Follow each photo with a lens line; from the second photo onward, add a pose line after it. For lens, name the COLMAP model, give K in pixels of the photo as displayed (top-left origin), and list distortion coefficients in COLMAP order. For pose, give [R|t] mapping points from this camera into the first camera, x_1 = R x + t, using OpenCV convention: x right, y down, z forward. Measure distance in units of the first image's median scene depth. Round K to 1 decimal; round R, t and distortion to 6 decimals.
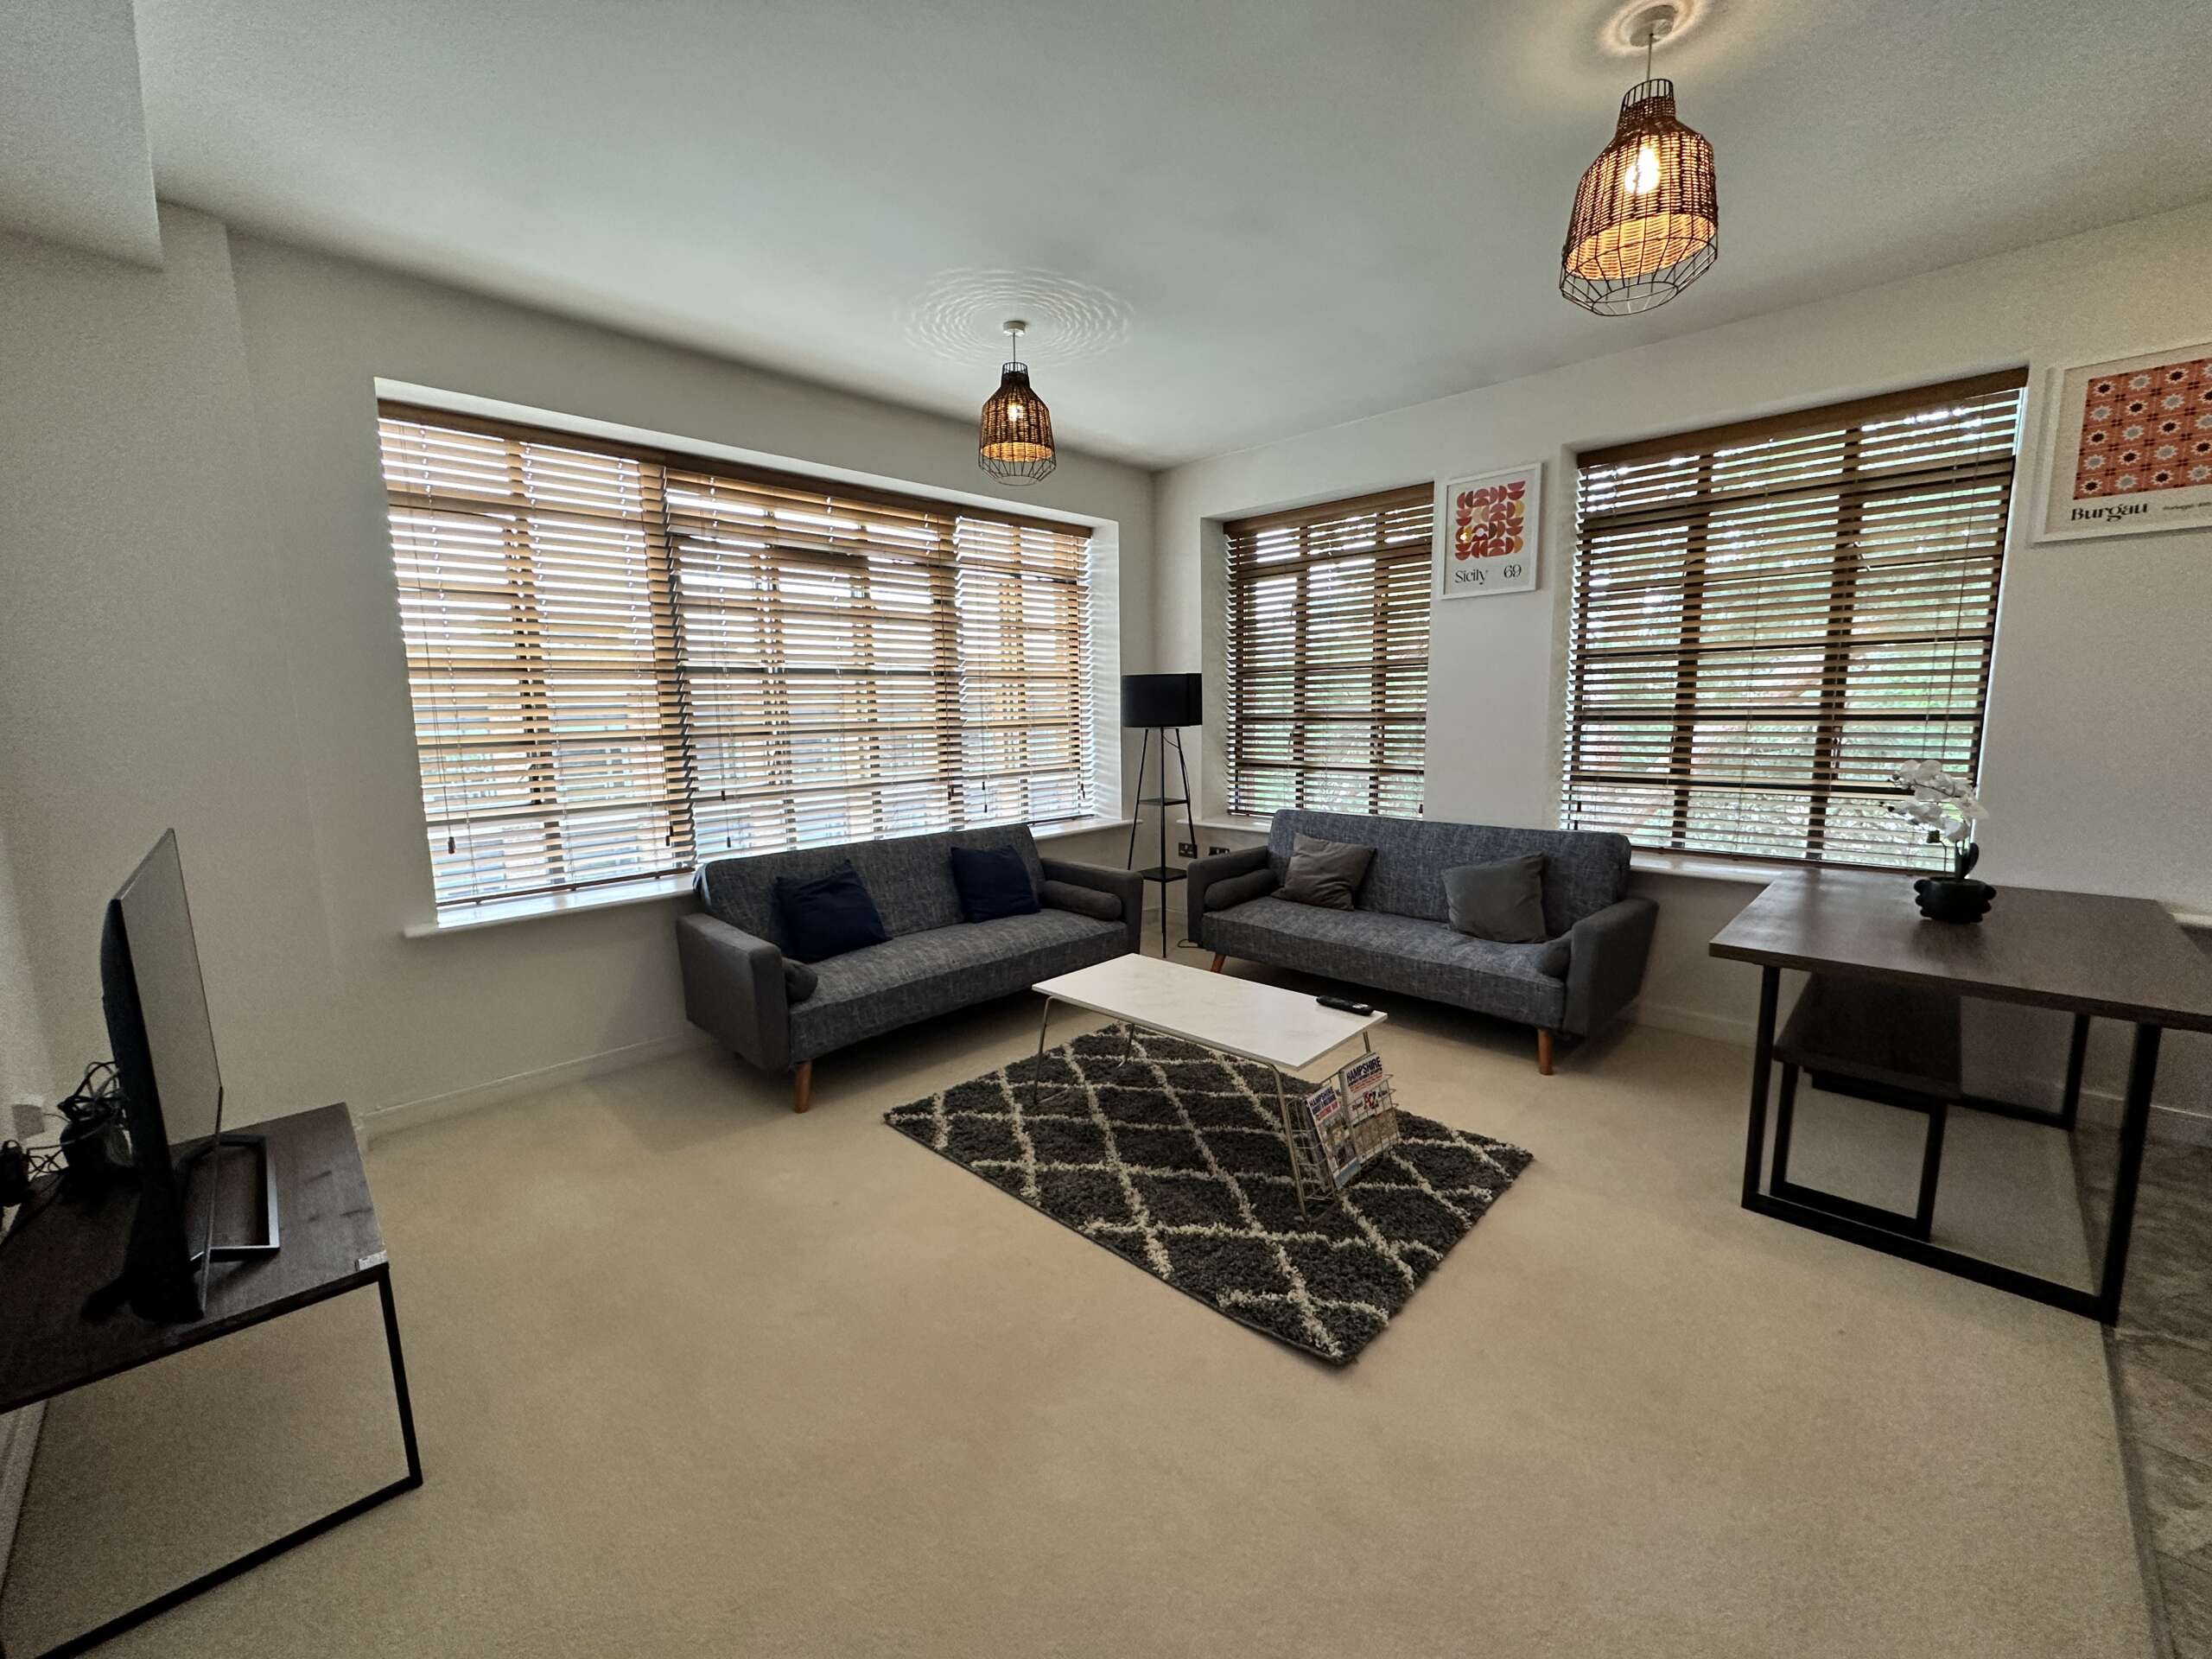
lens RADIAL K [[878.4, 0, 1112.4], [0, 878.4, 824.7], [0, 0, 1]] dist [0.000060, -0.003061]
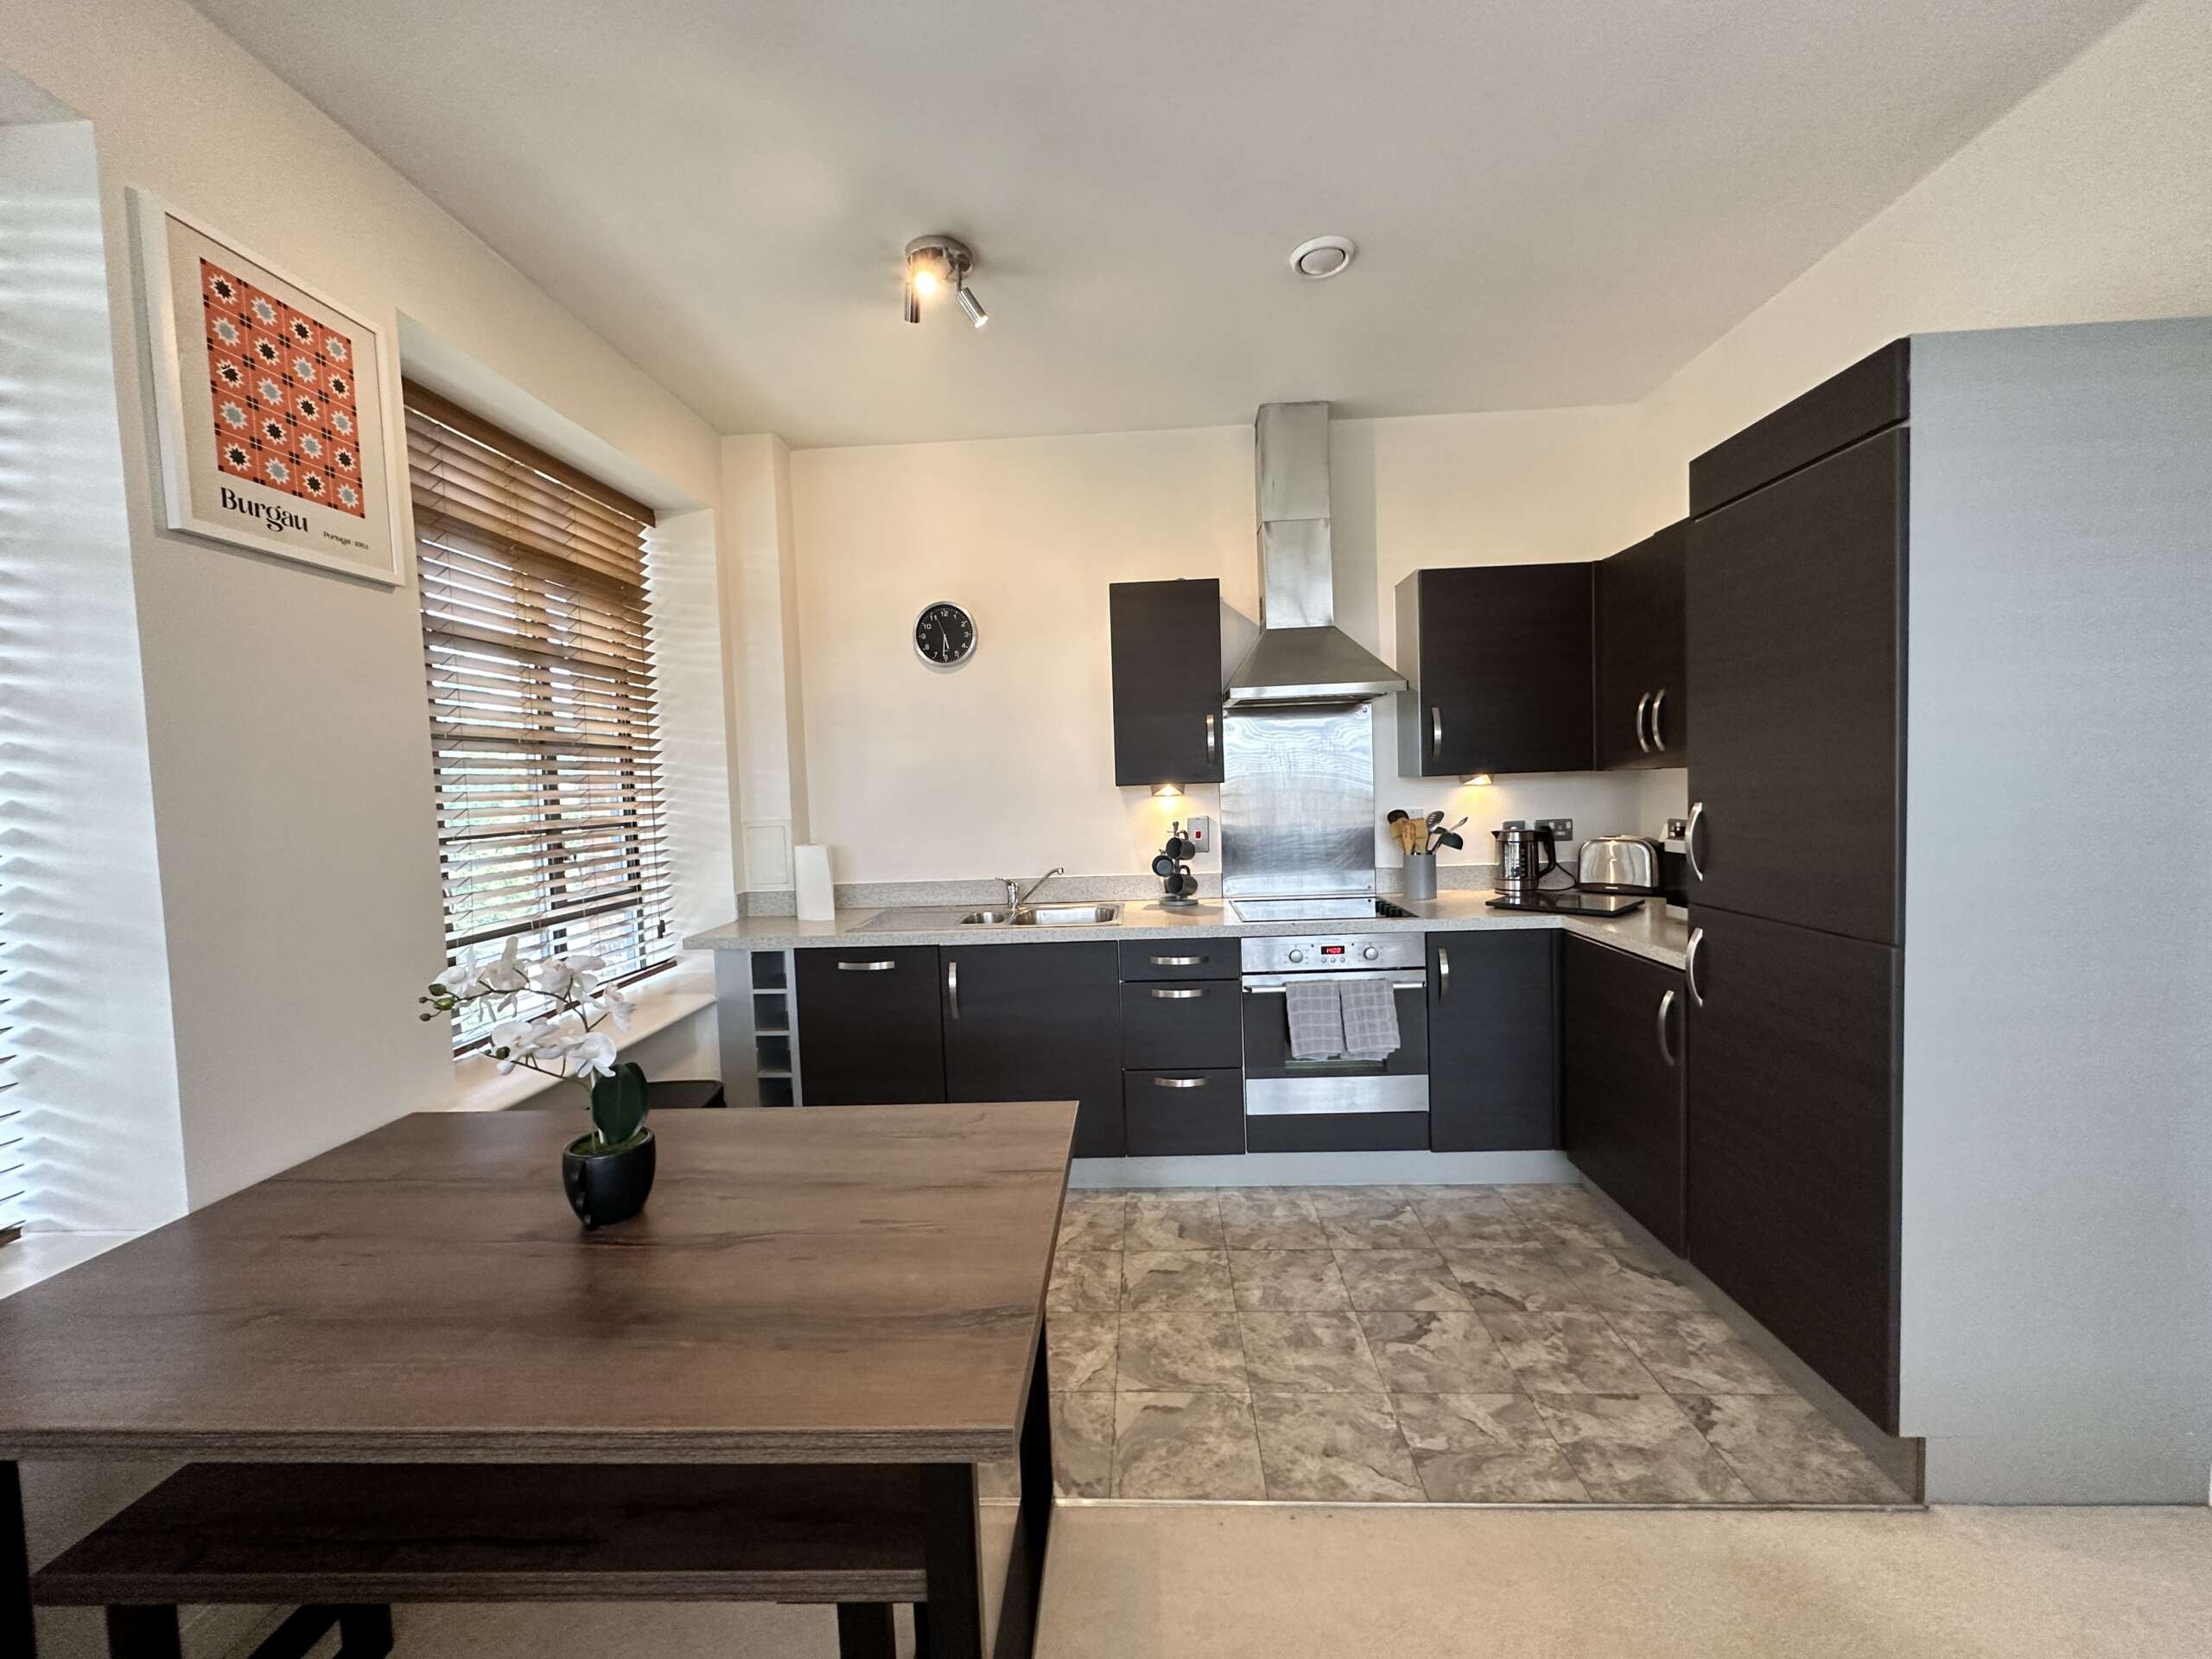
lens RADIAL K [[878.4, 0, 1112.4], [0, 878.4, 824.7], [0, 0, 1]] dist [0.000060, -0.003061]
pose [[-0.668930, 0.004415, 0.743312, 0.249718], [0.148065, 0.980735, 0.127423, -0.110329], [-0.728429, 0.195295, -0.656696, 0.778777]]
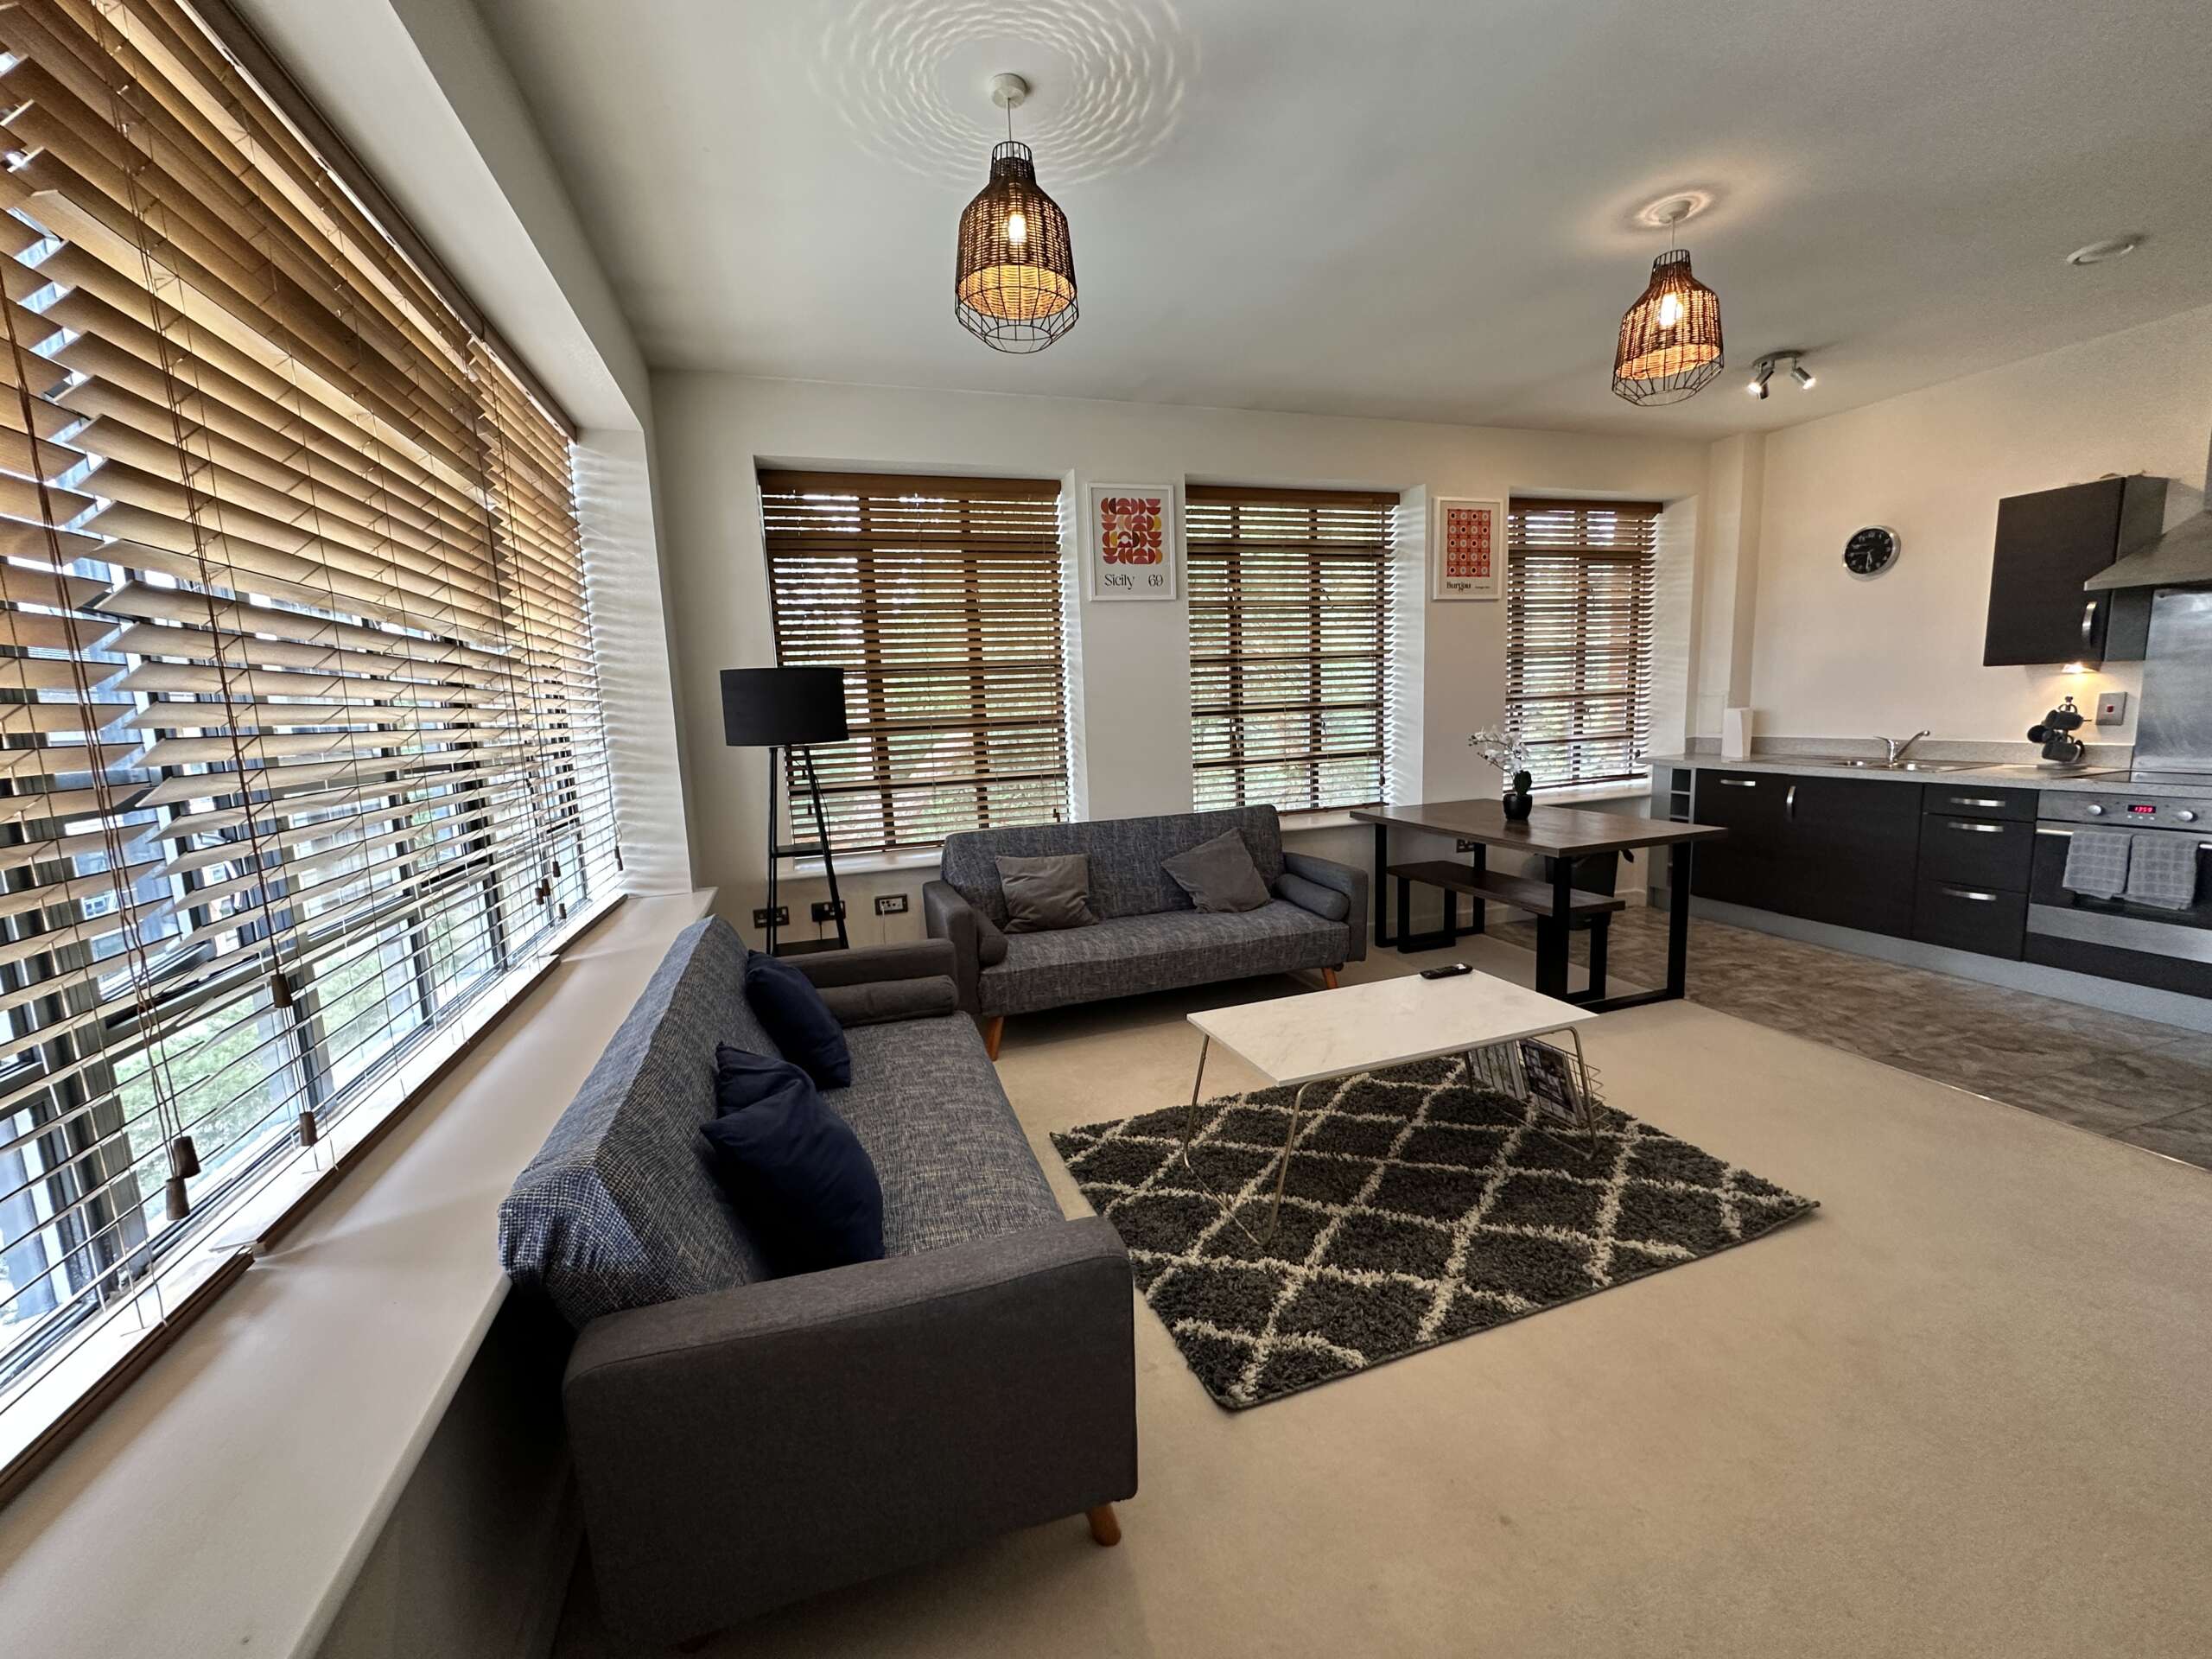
lens RADIAL K [[879.7, 0, 1114.9], [0, 879.7, 821.7], [0, 0, 1]] dist [0.015772, -0.000132]
pose [[0.452366, -0.122067, 0.883439, -0.637683], [0.152277, 0.986614, 0.058350, -0.073131], [-0.878736, 0.108132, 0.464899, 0.639222]]
